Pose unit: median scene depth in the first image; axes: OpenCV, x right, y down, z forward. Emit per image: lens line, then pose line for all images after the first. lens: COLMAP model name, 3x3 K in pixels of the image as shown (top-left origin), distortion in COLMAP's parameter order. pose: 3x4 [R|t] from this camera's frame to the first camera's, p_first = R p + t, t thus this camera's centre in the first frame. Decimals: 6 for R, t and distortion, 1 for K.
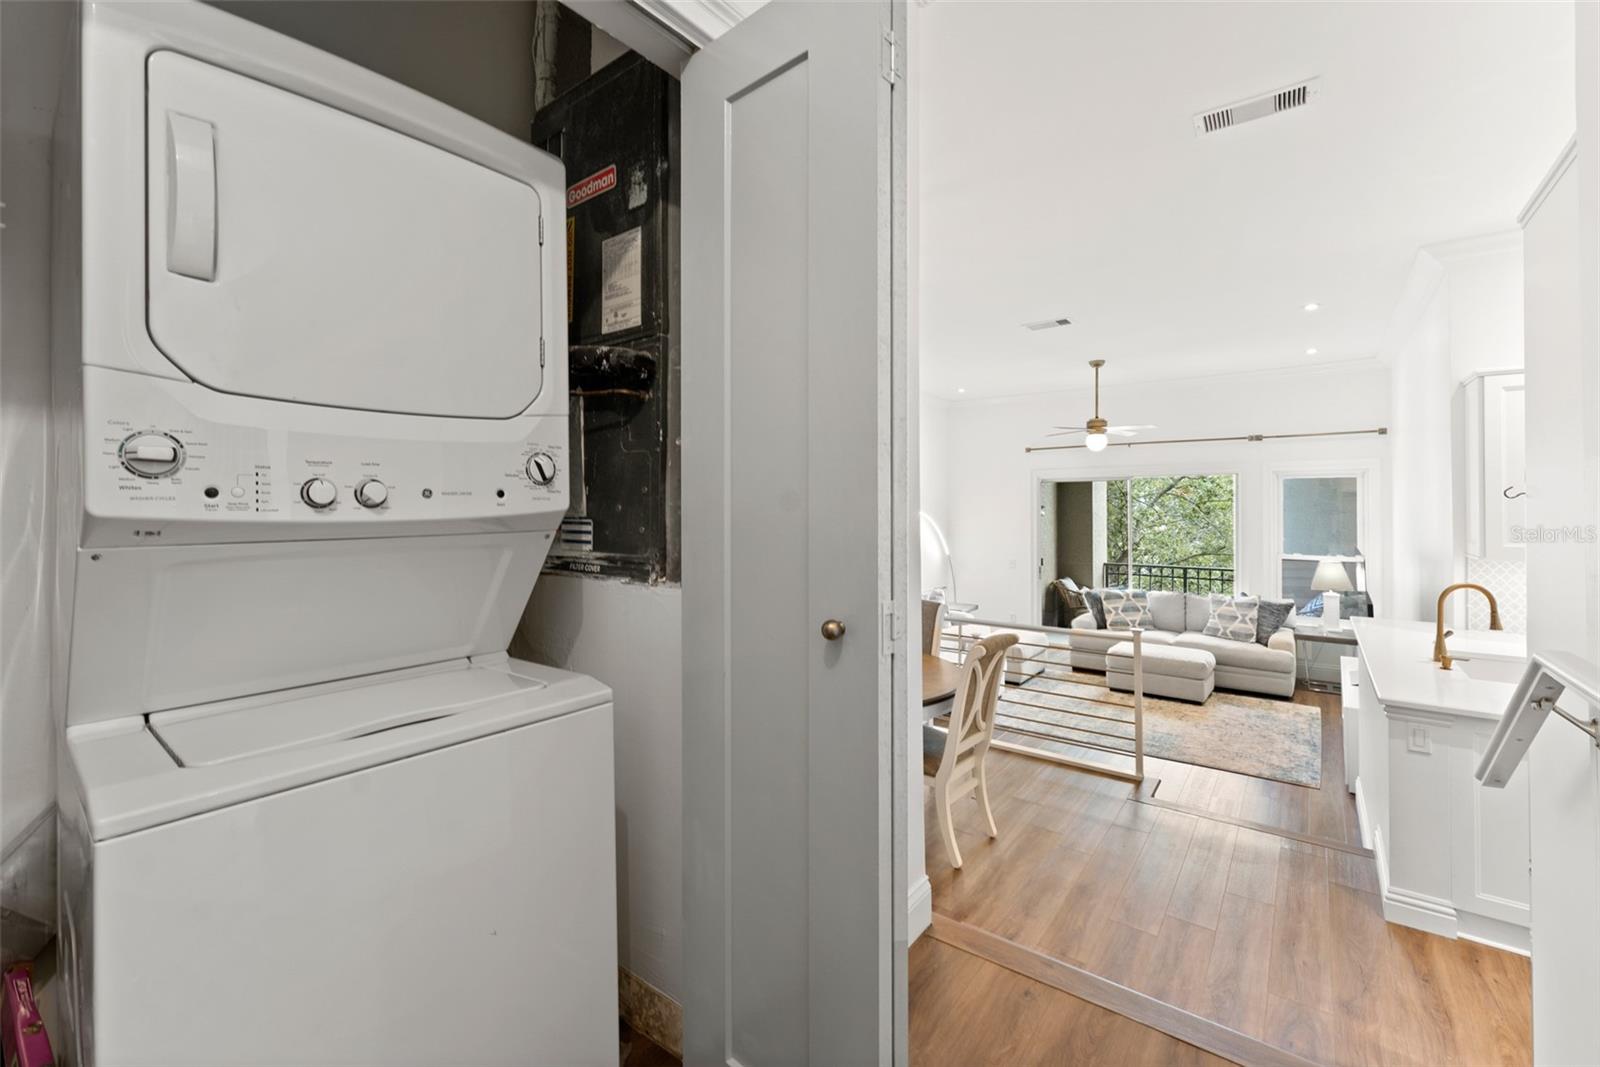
lens RADIAL K [[674.5, 0, 794.6], [0, 674.5, 500.6], [0, 0, 1]] dist [0.002756, 0.000600]
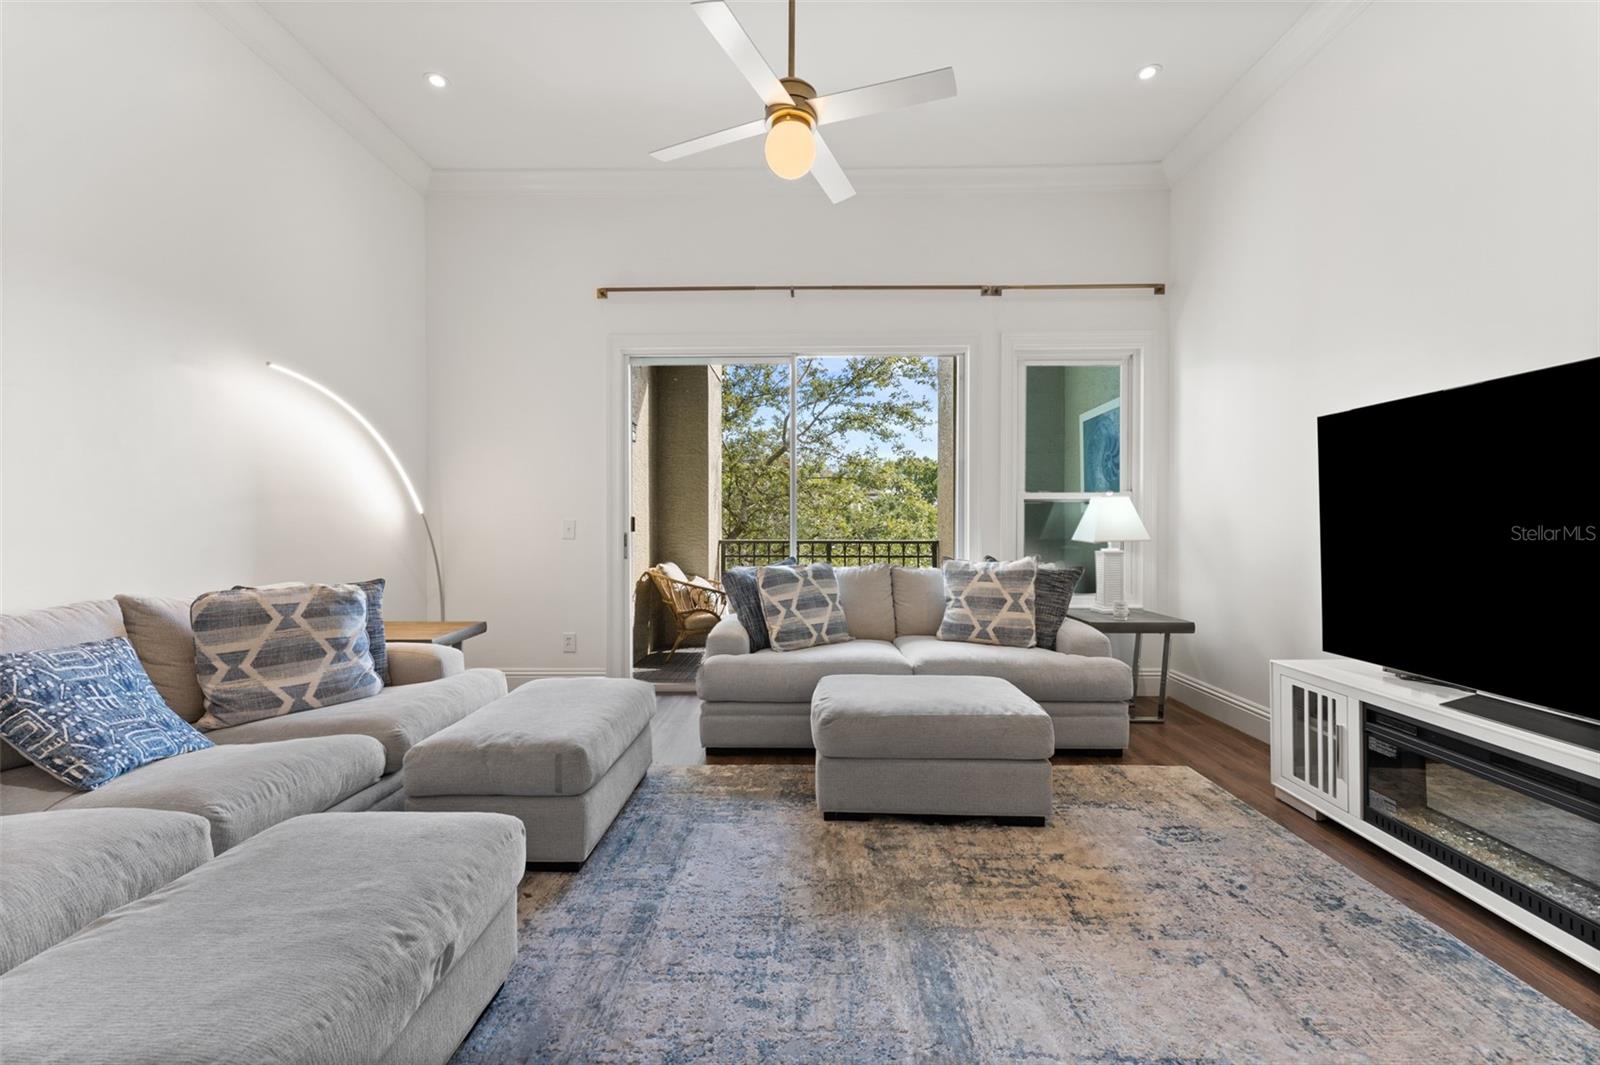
lens RADIAL K [[643.6, 0, 797.2], [0, 643.6, 530.9], [0, 0, 1]] dist [0.001216, -0.000009]
pose [[0.803804, -0.001323, 0.594893, 0.239856], [-0.005510, 0.999938, 0.009669, 0.117415], [-0.594869, -0.011050, 0.803747, 0.709345]]
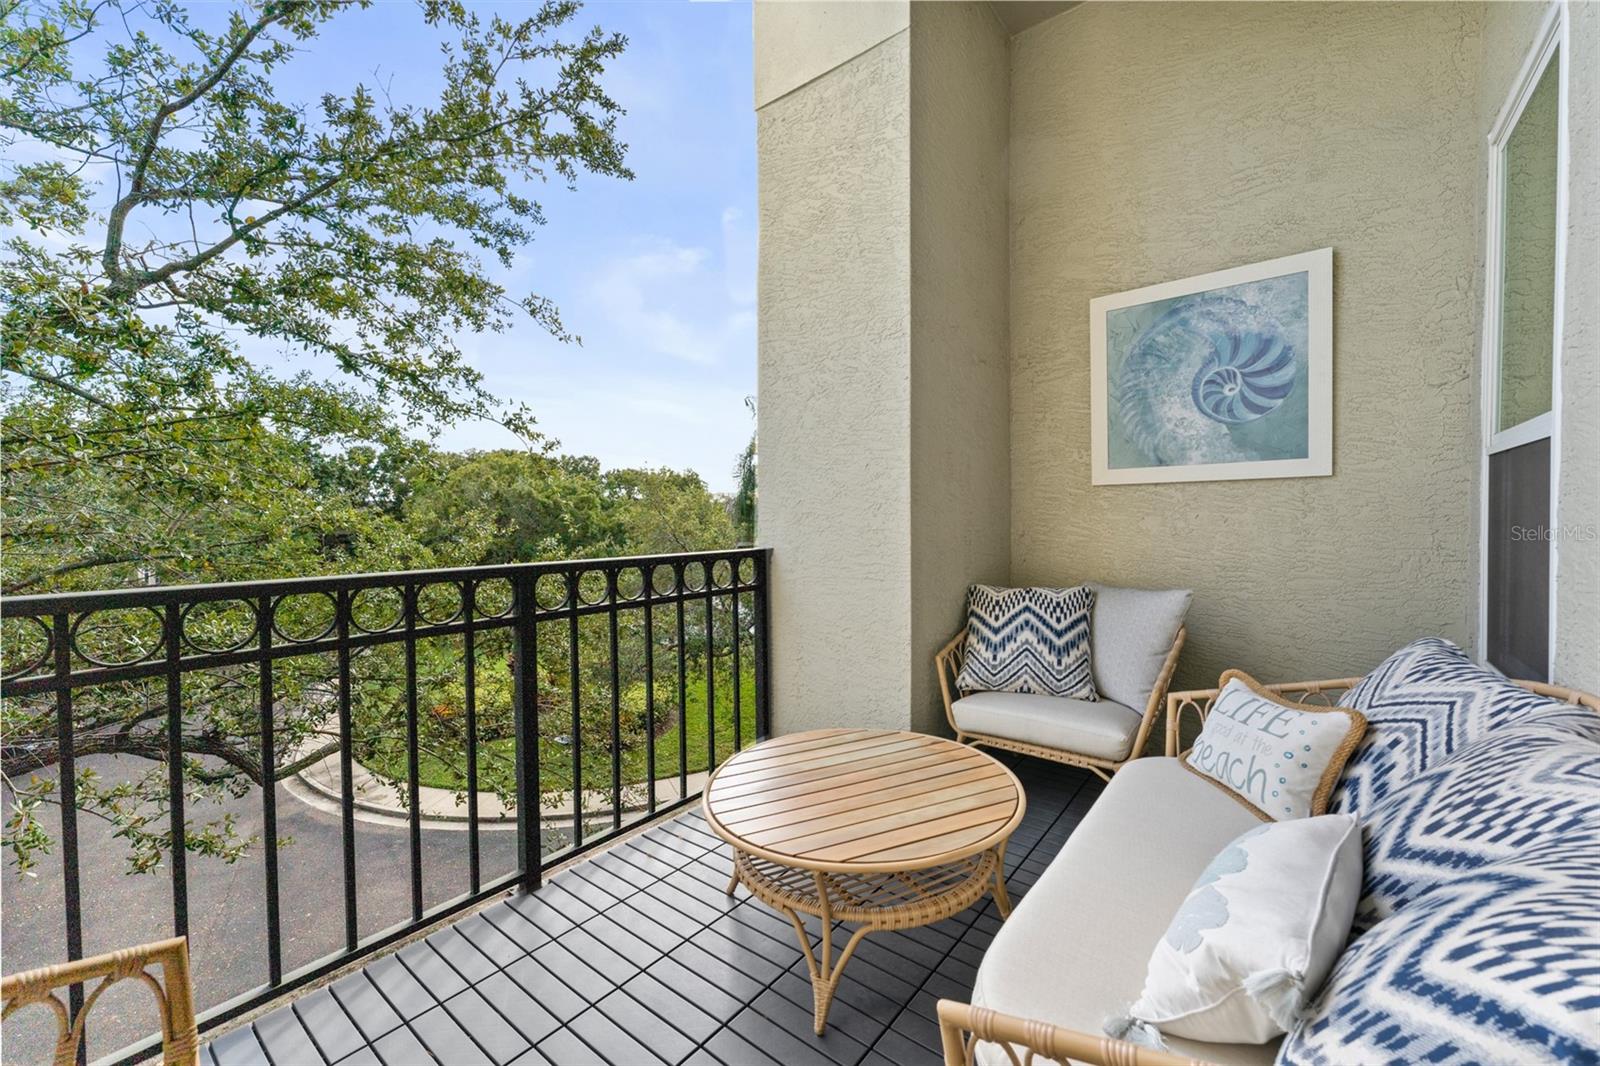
lens RADIAL K [[649.7, 0, 796.6], [0, 649.7, 530.6], [0, 0, 1]] dist [0.000862, 0.000138]
pose [[0.017218, -0.019336, 0.999665, 0.558078], [0.005043, 0.999802, 0.019252, 0.118791], [-0.999839, 0.004709, 0.017312, 1.309302]]
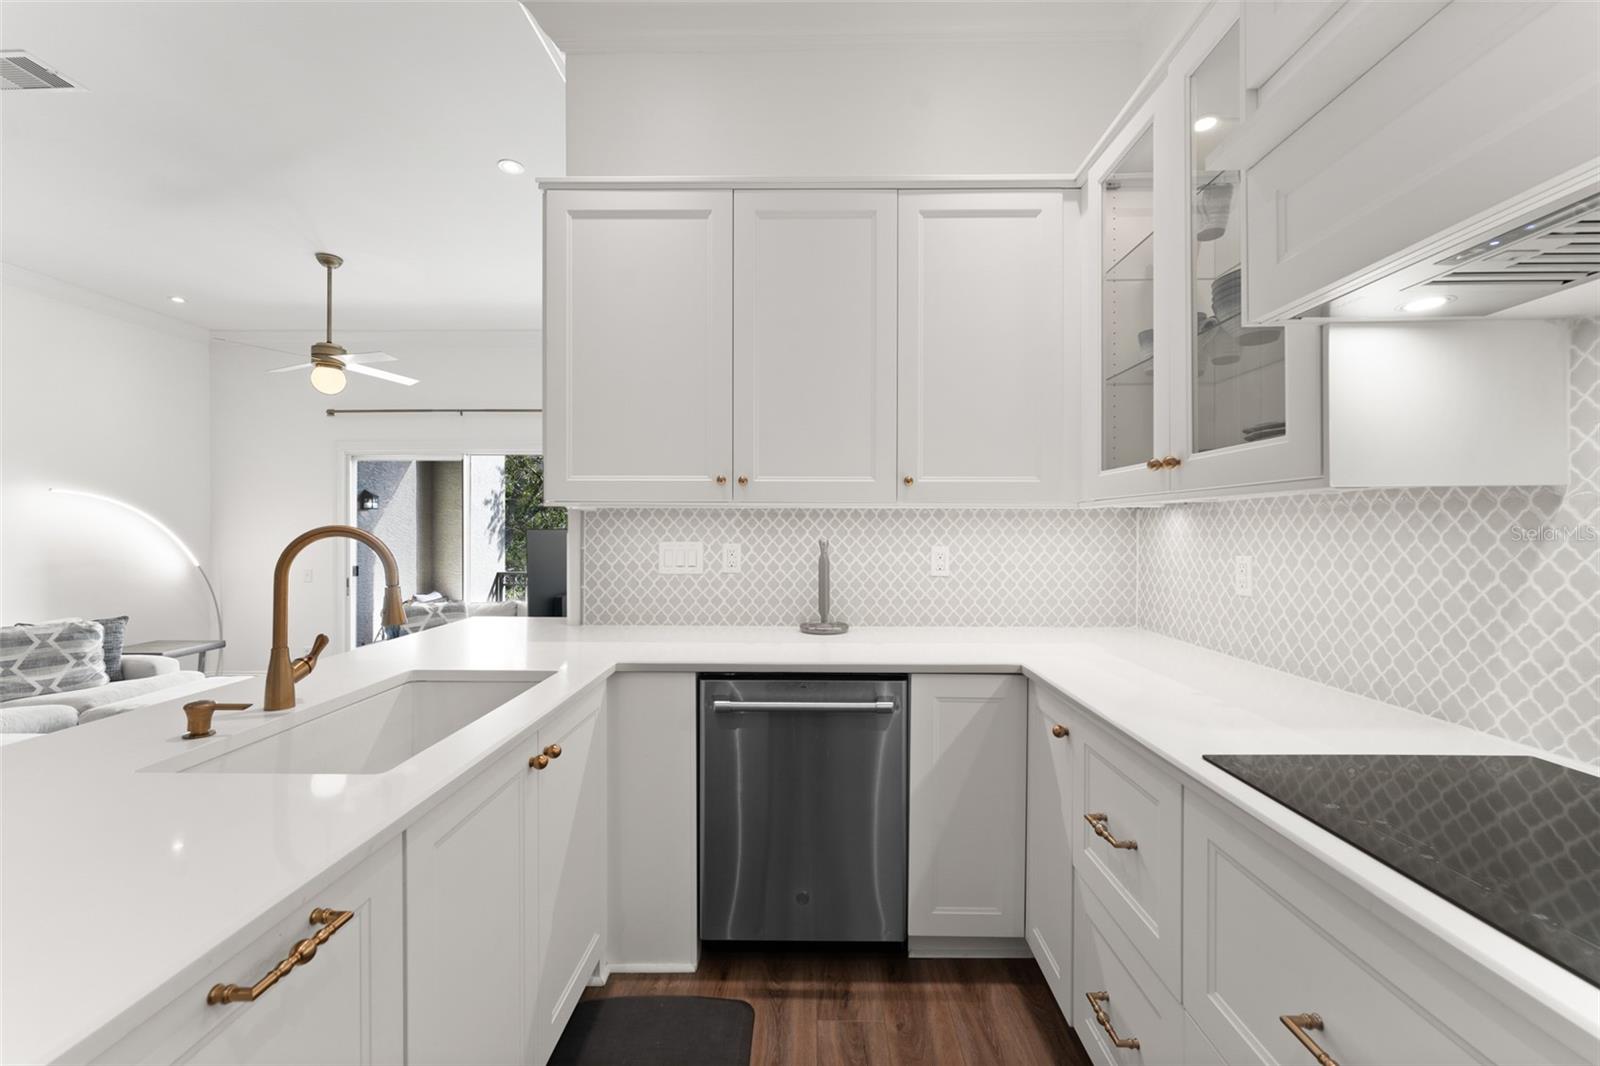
lens RADIAL K [[653.5, 0, 801.4], [0, 653.5, 529.2], [0, 0, 1]] dist [0.000934, -0.000052]
pose [[0.804085, 0.005152, 0.594492, 0.438114], [-0.007541, 0.999970, 0.001533, 0.054285], [-0.594466, -0.005716, 0.804100, 0.211390]]
